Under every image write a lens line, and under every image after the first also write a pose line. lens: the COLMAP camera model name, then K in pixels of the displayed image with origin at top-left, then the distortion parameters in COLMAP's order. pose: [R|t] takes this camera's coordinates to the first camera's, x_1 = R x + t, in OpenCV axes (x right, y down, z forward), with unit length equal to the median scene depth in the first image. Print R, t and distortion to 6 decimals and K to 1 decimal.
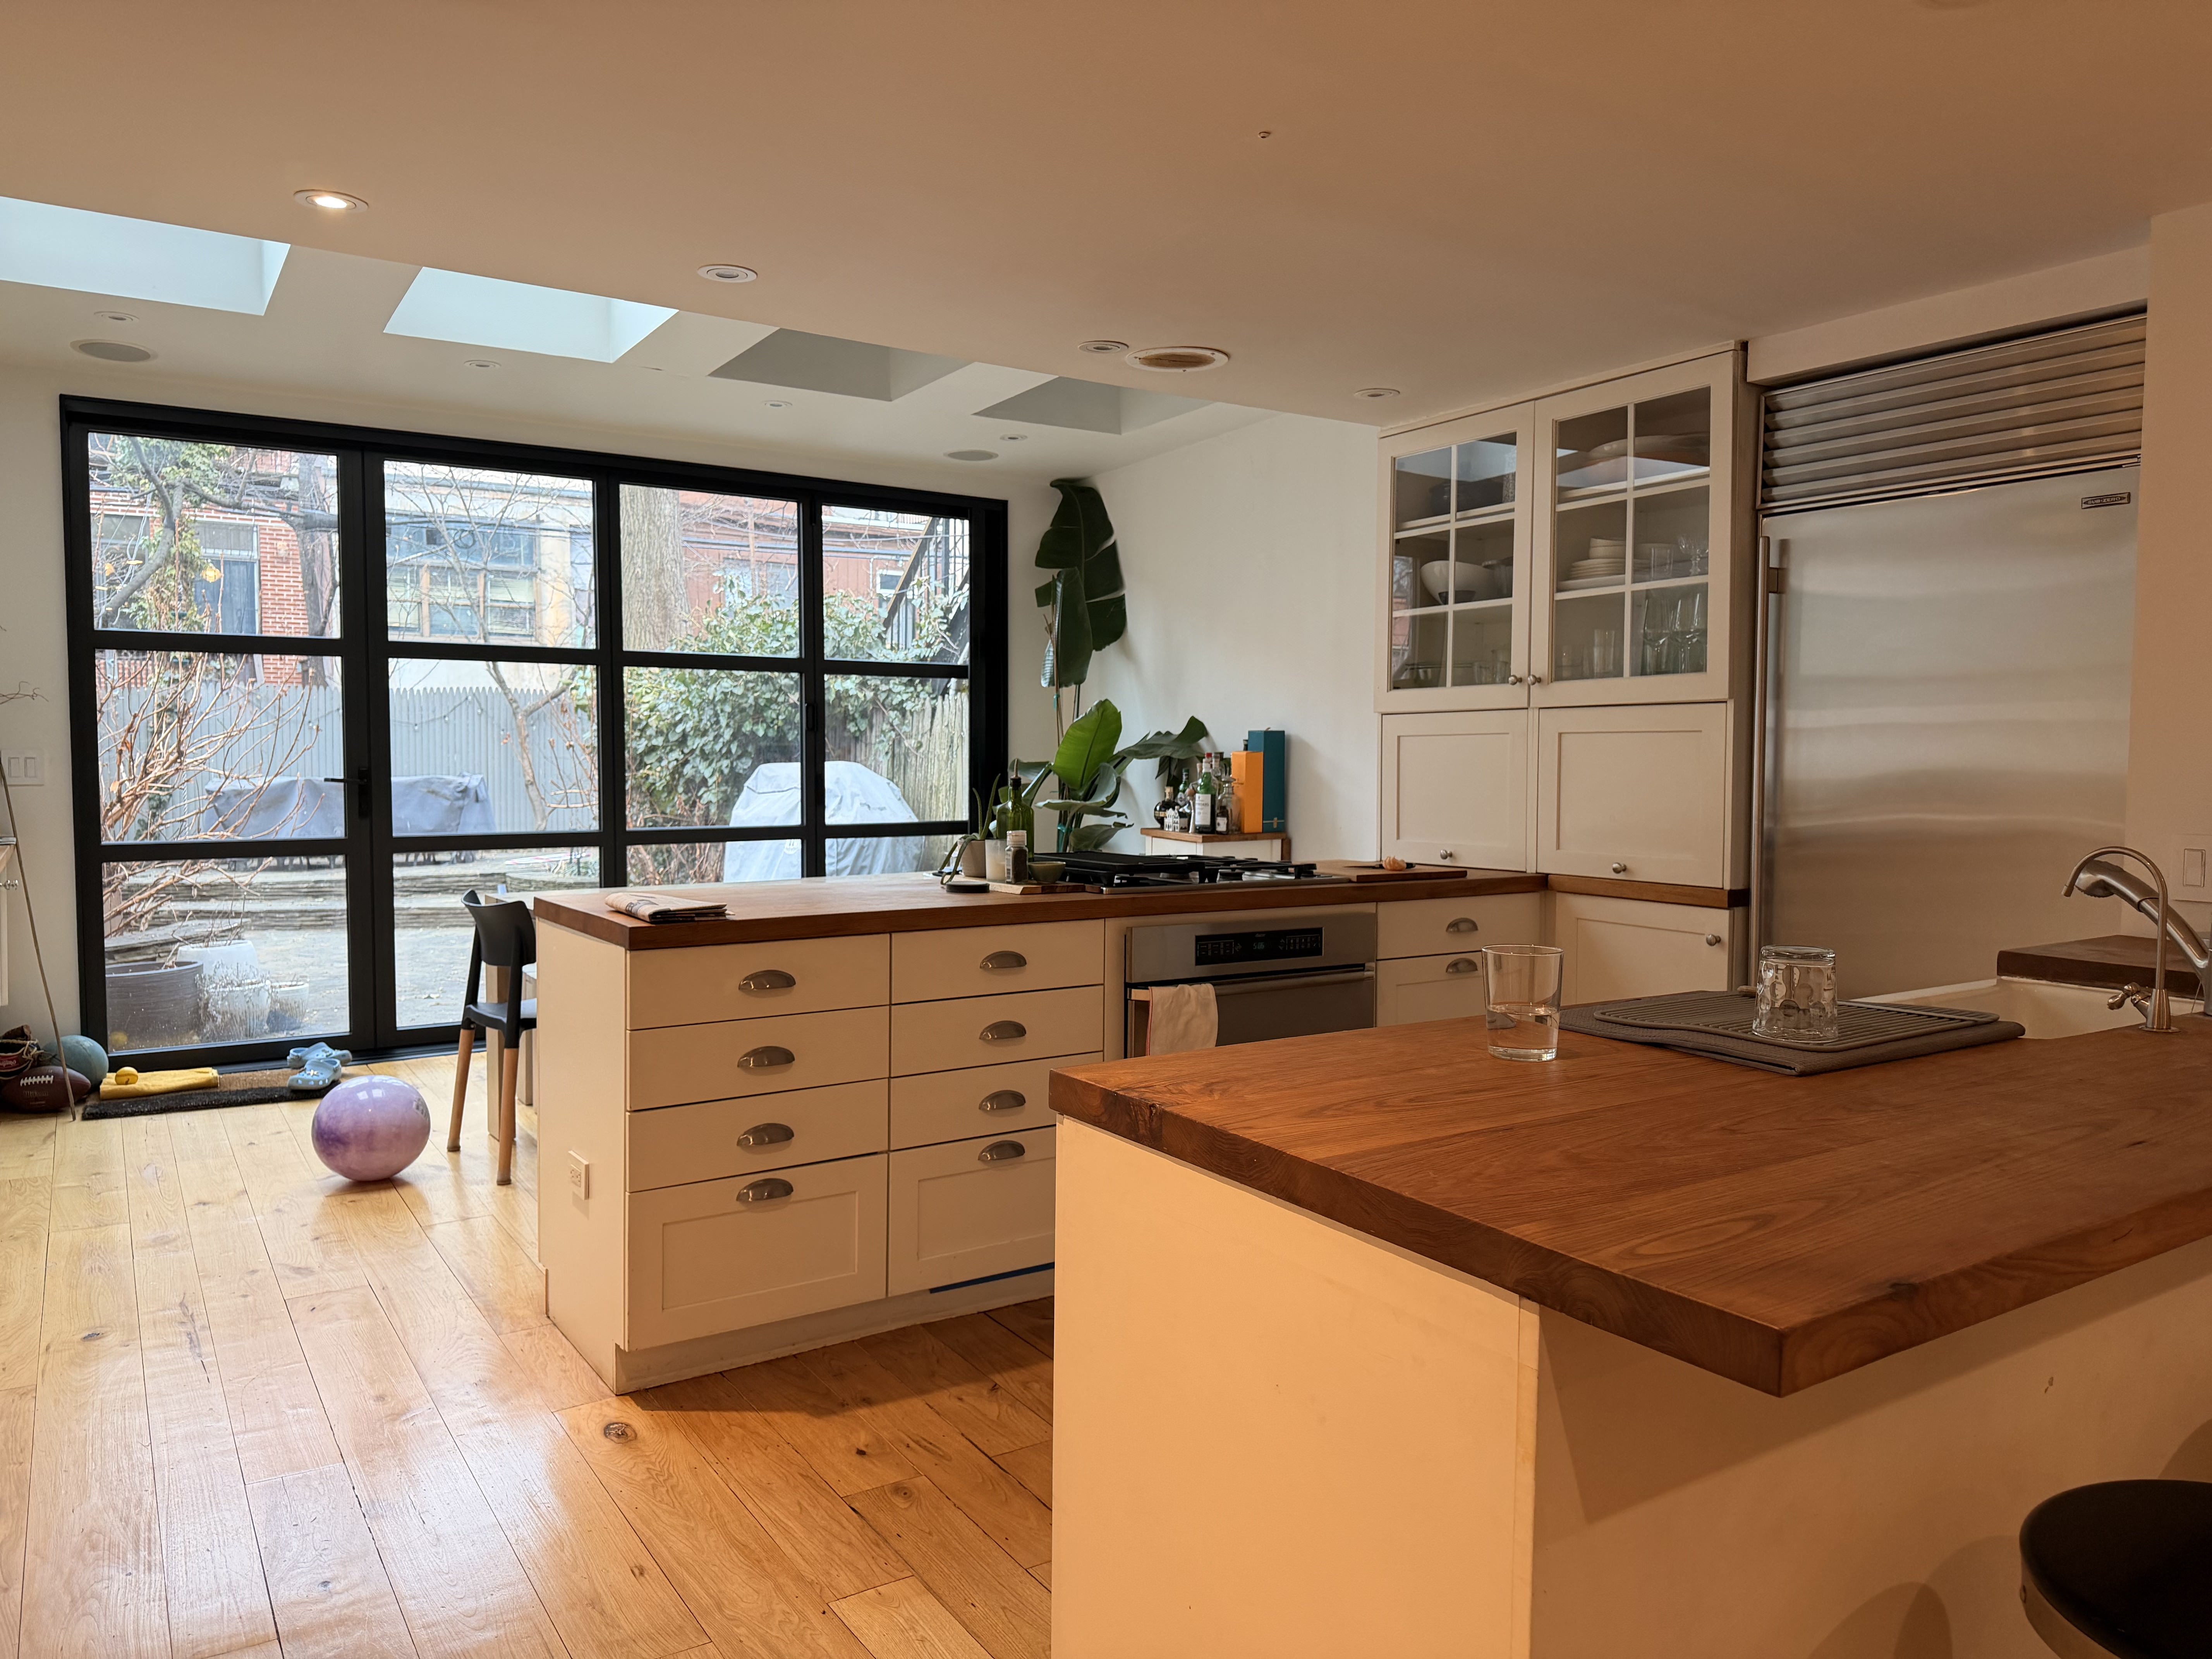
lens RADIAL K [[1550.3, 0, 1120.9], [0, 1550.3, 833.7], [0, 0, 1]] dist [0.019151, -0.030196]
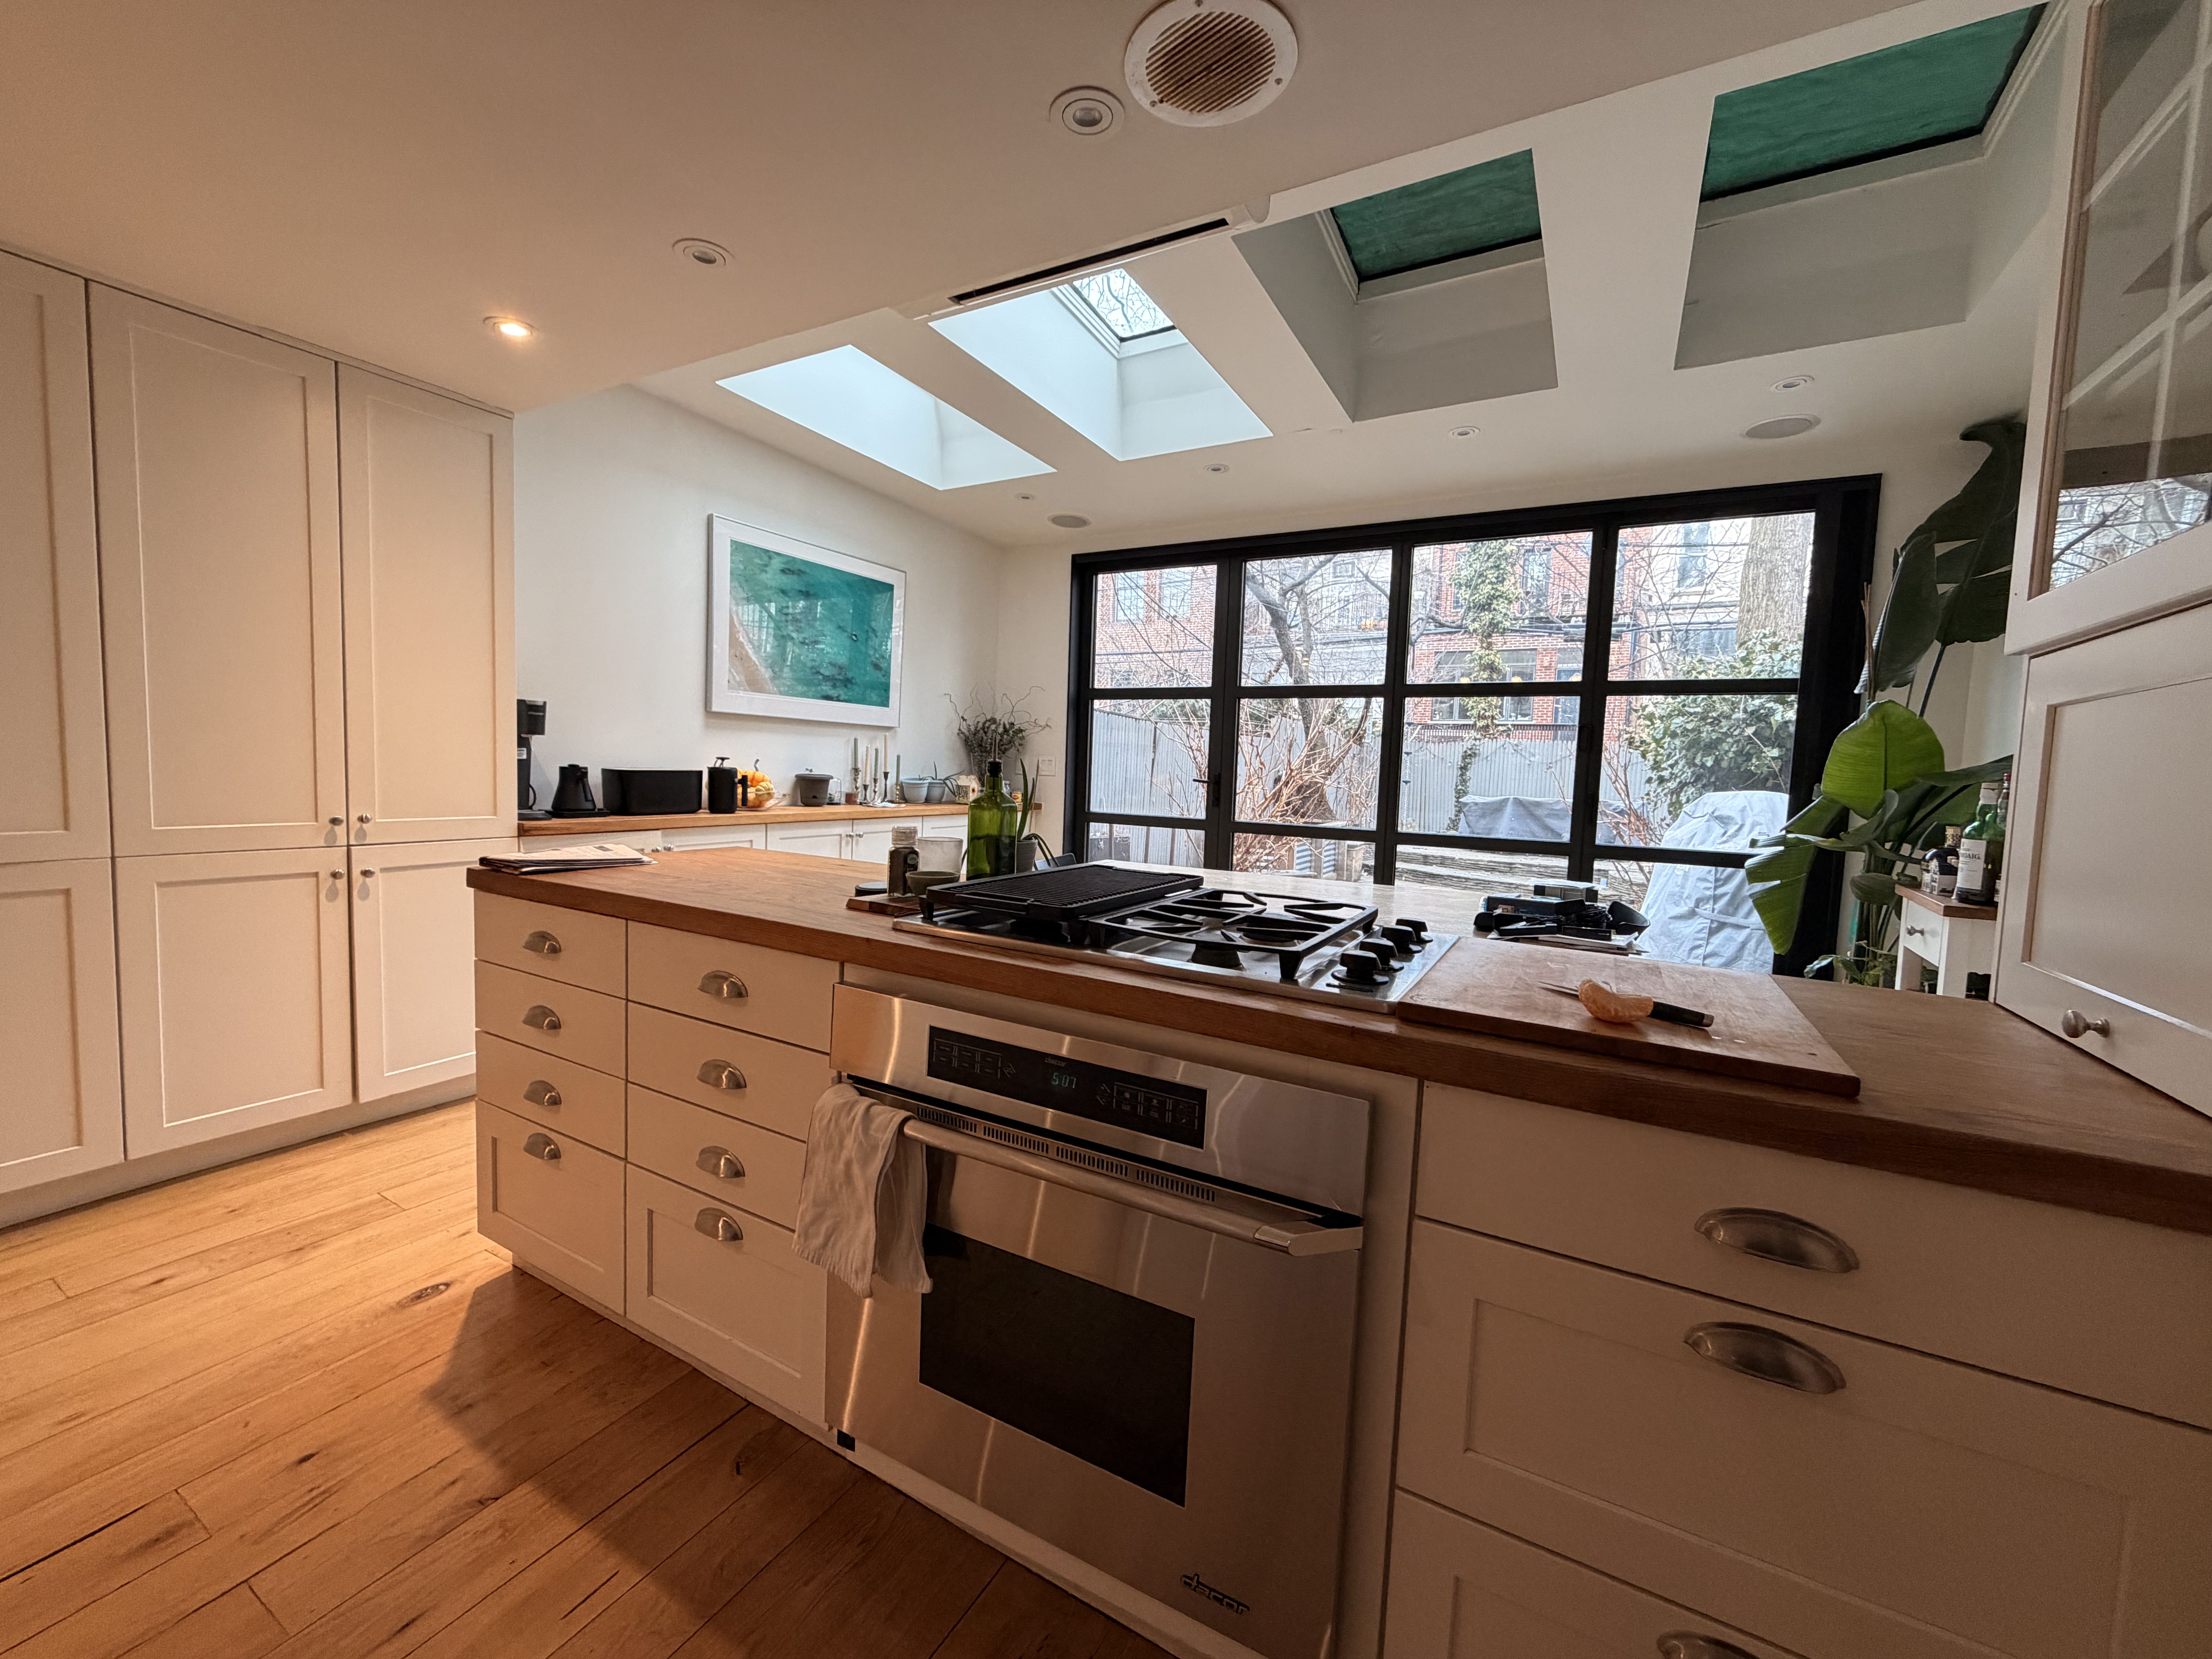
lens RADIAL K [[878.4, 0, 1093.3], [0, 878.4, 826.4], [0, 0, 1]] dist [-0.010047, 0.000982]
pose [[0.432319, 0.071297, -0.898898, 0.212541], [-0.080771, 0.995924, 0.040147, -0.016009], [0.898096, 0.055248, 0.436316, 0.525597]]
